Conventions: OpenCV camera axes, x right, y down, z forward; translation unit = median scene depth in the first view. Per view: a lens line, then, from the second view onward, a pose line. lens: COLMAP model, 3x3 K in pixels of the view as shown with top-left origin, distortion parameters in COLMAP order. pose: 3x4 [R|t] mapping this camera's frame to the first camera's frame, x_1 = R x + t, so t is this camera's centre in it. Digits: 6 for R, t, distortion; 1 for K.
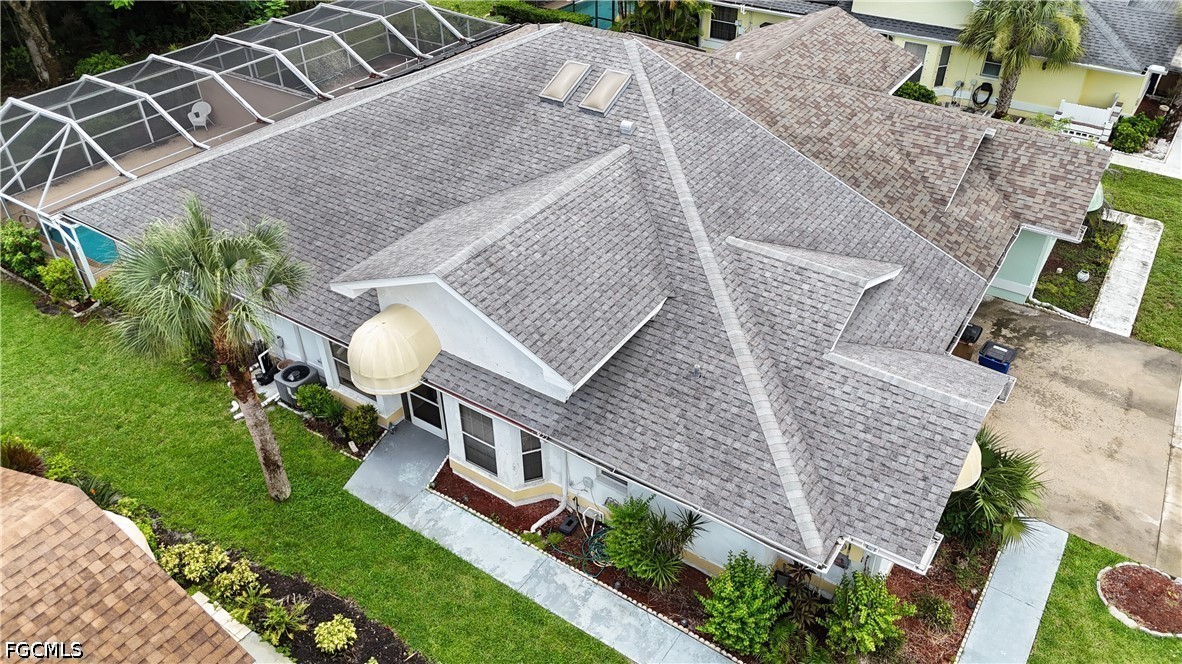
lens RADIAL K [[880.9, 0, 591.2], [0, 880.9, 331.0], [0, 0, 1]] dist [0.077664, -0.046973]
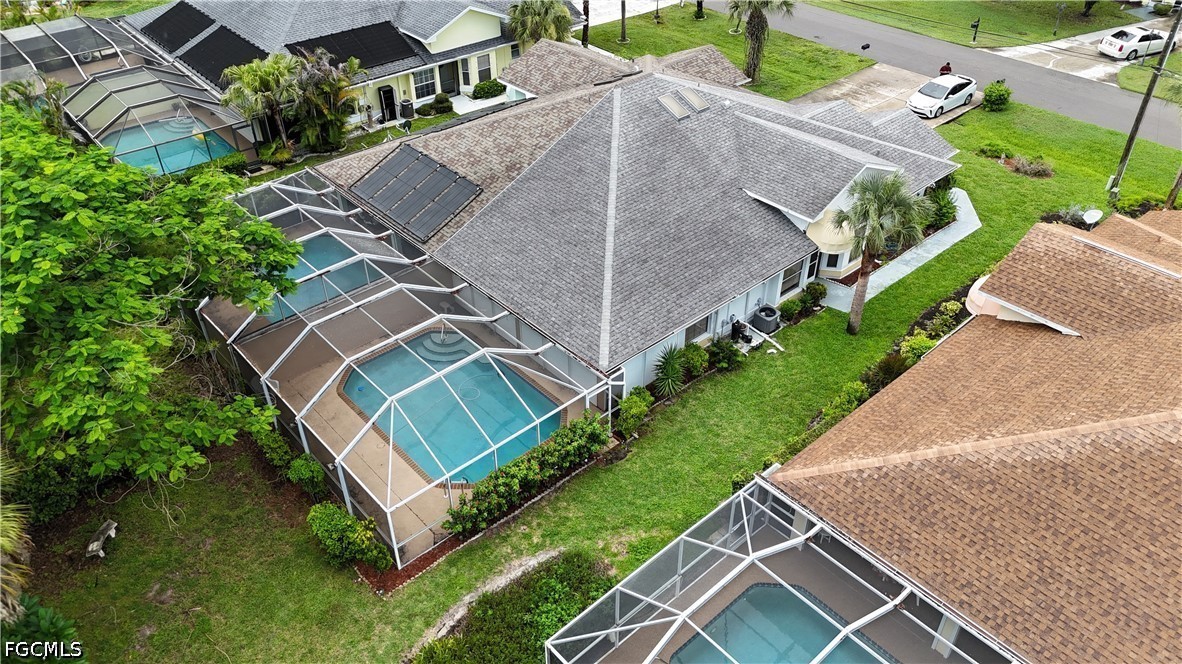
lens RADIAL K [[880.9, 0, 586.1], [0, 880.9, 326.8], [0, 0, 1]] dist [0.077664, -0.046973]
pose [[0.248456, -0.574584, 0.779822, -1.849523], [0.565979, 0.739456, 0.364518, -0.774556], [-0.786090, 0.350797, 0.508925, 0.488263]]
